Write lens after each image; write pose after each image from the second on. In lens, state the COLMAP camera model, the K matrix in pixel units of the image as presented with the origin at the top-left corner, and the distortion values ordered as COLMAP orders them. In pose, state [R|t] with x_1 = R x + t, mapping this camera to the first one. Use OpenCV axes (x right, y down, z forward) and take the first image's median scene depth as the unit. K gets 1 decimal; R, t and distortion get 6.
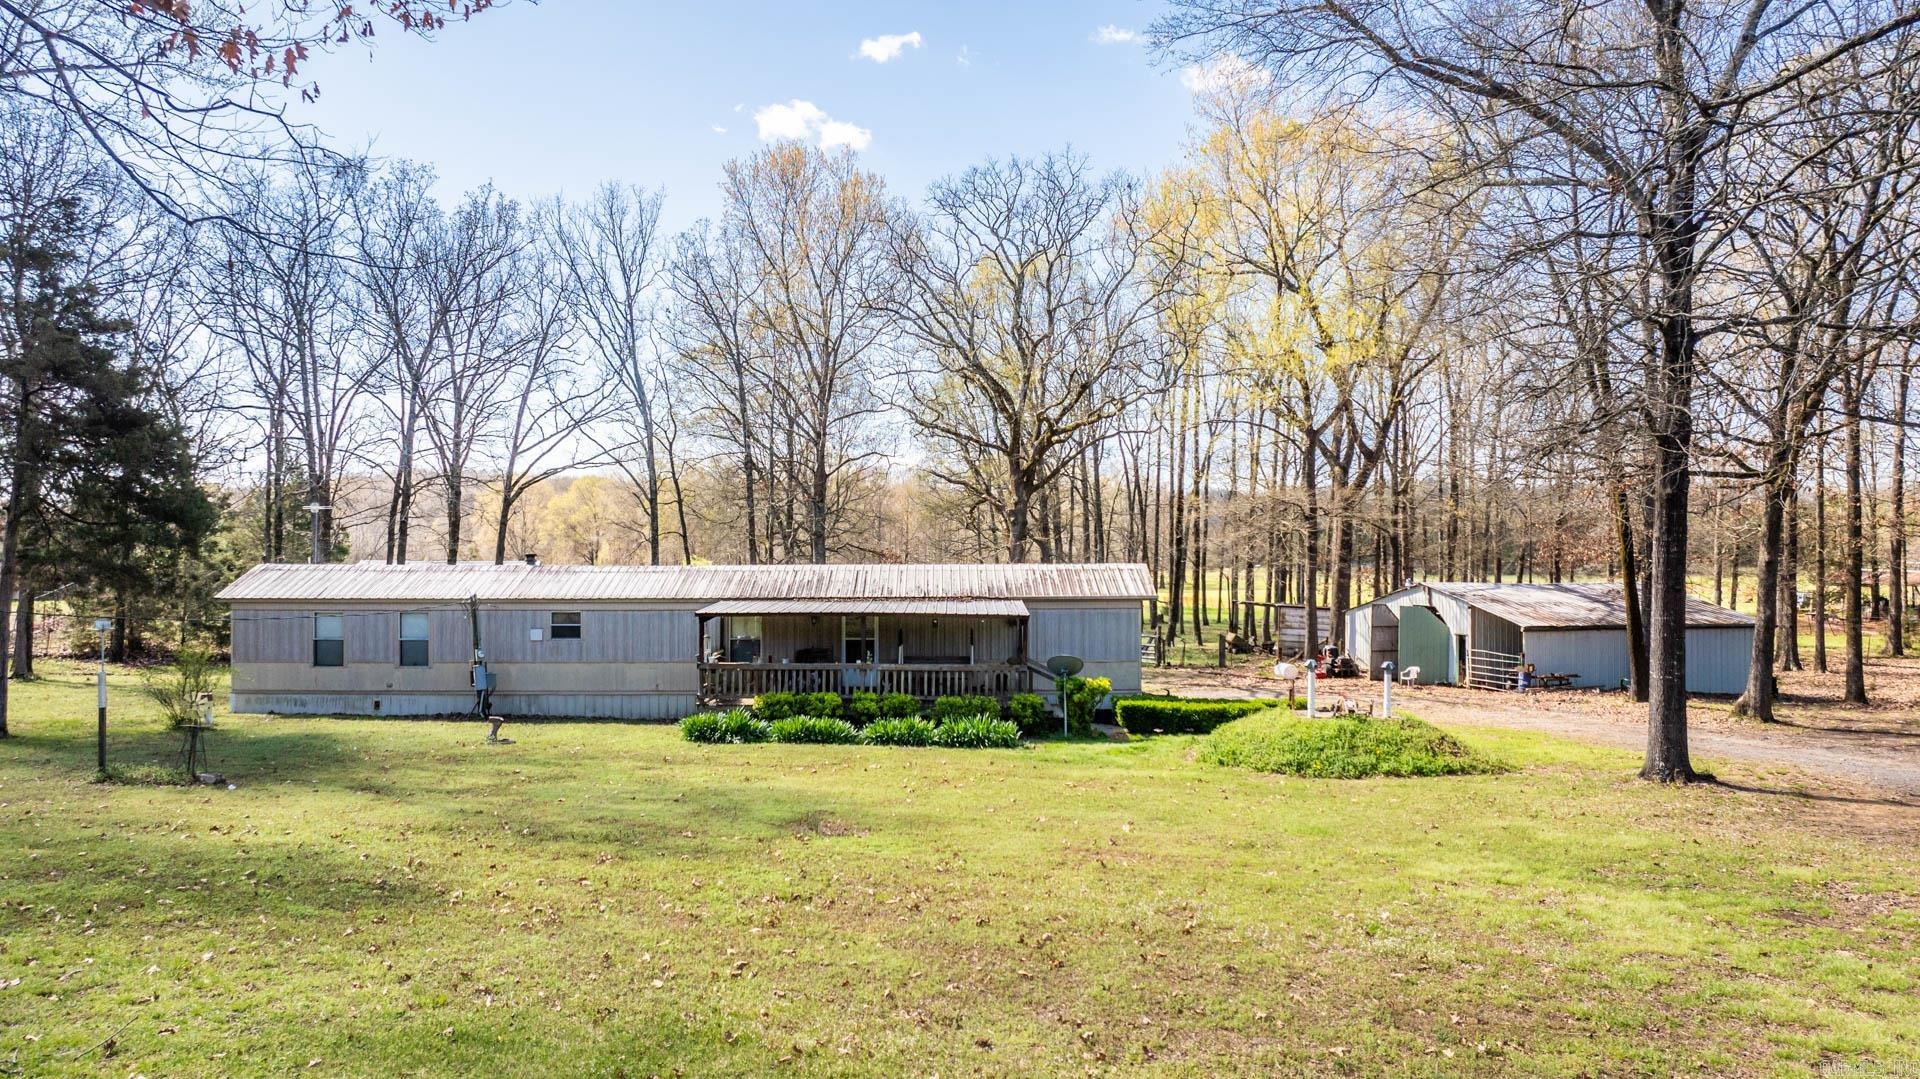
lens RADIAL K [[1324.7, 0, 914.2], [0, 1324.7, 547.1], [0, 0, 1]] dist [-0.003120, -0.001850]
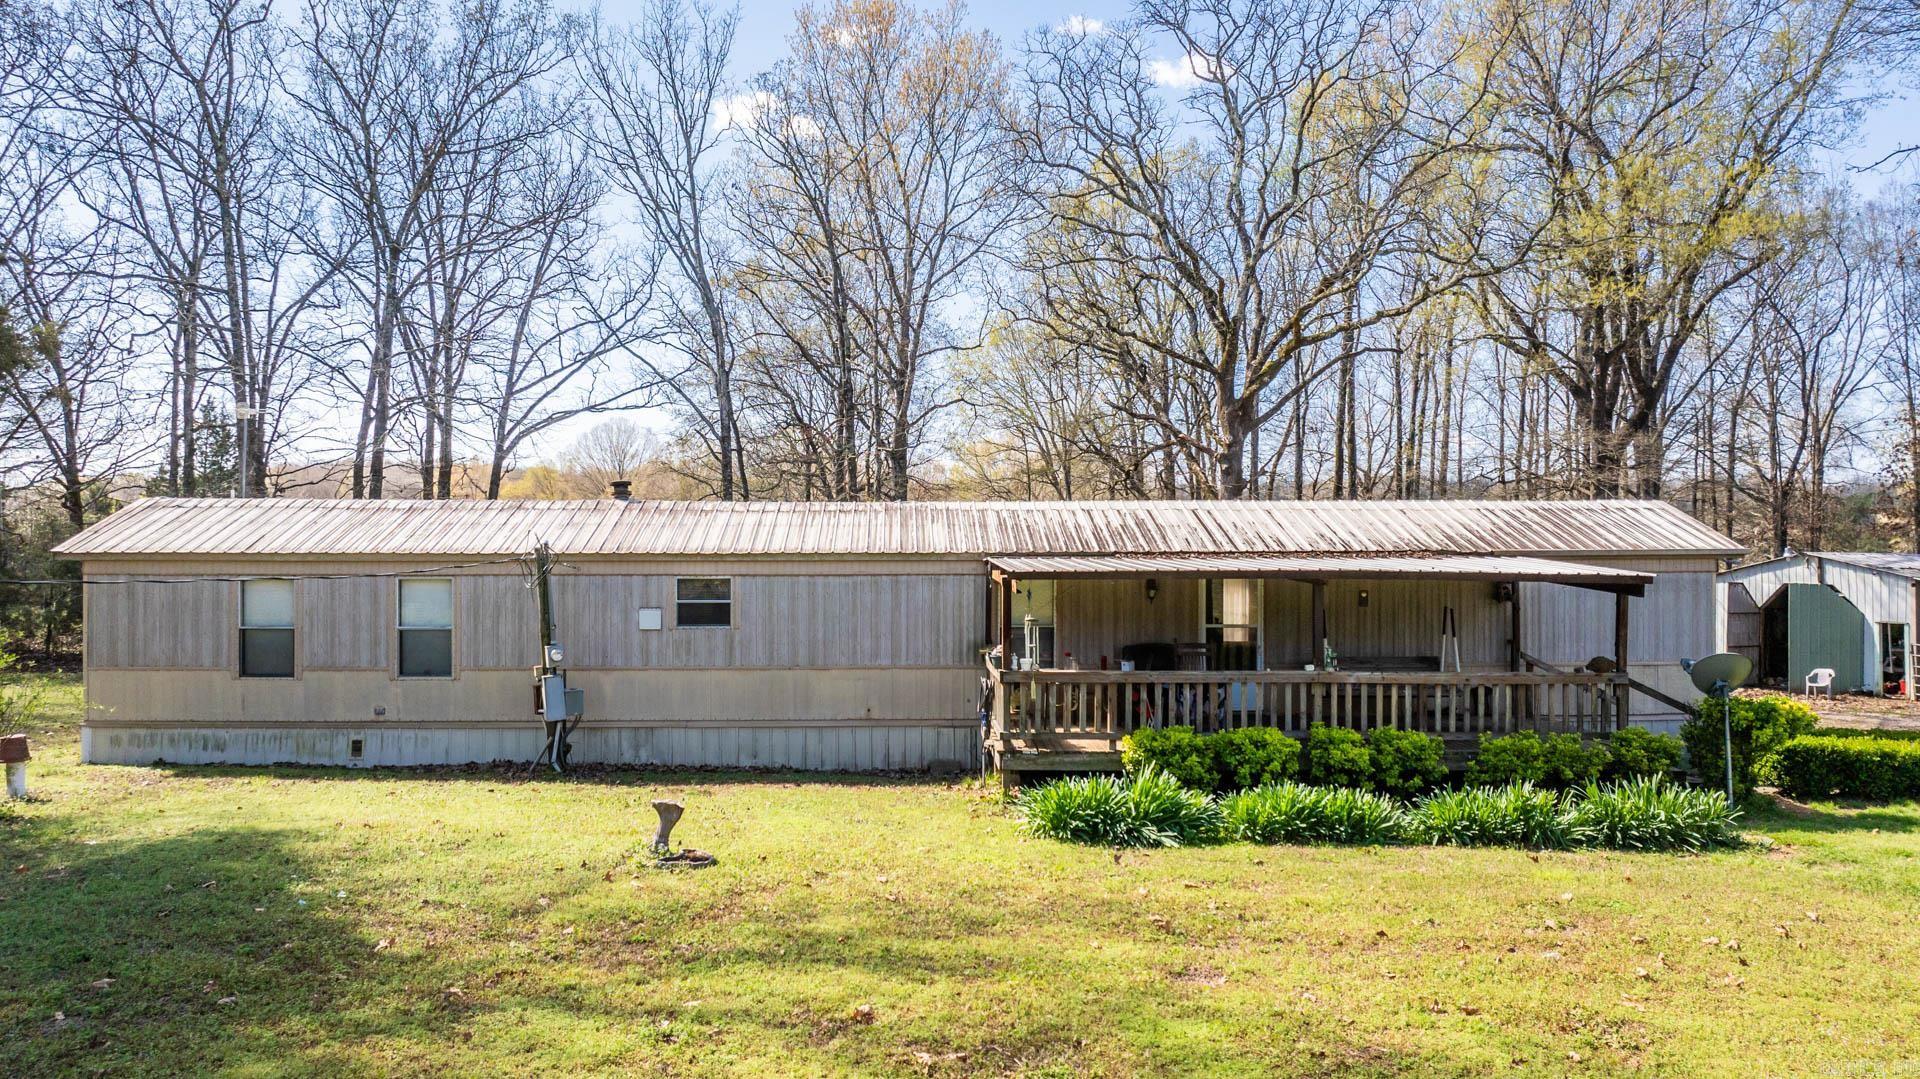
lens RADIAL K [[1324.7, 0, 914.2], [0, 1324.7, 547.1], [0, 0, 1]] dist [-0.003120, -0.001850]
pose [[0.999104, 0.001128, 0.042302, -0.197760], [-0.001190, 0.999998, 0.001454, 0.034968], [-0.042301, -0.001503, 0.999104, 0.440791]]
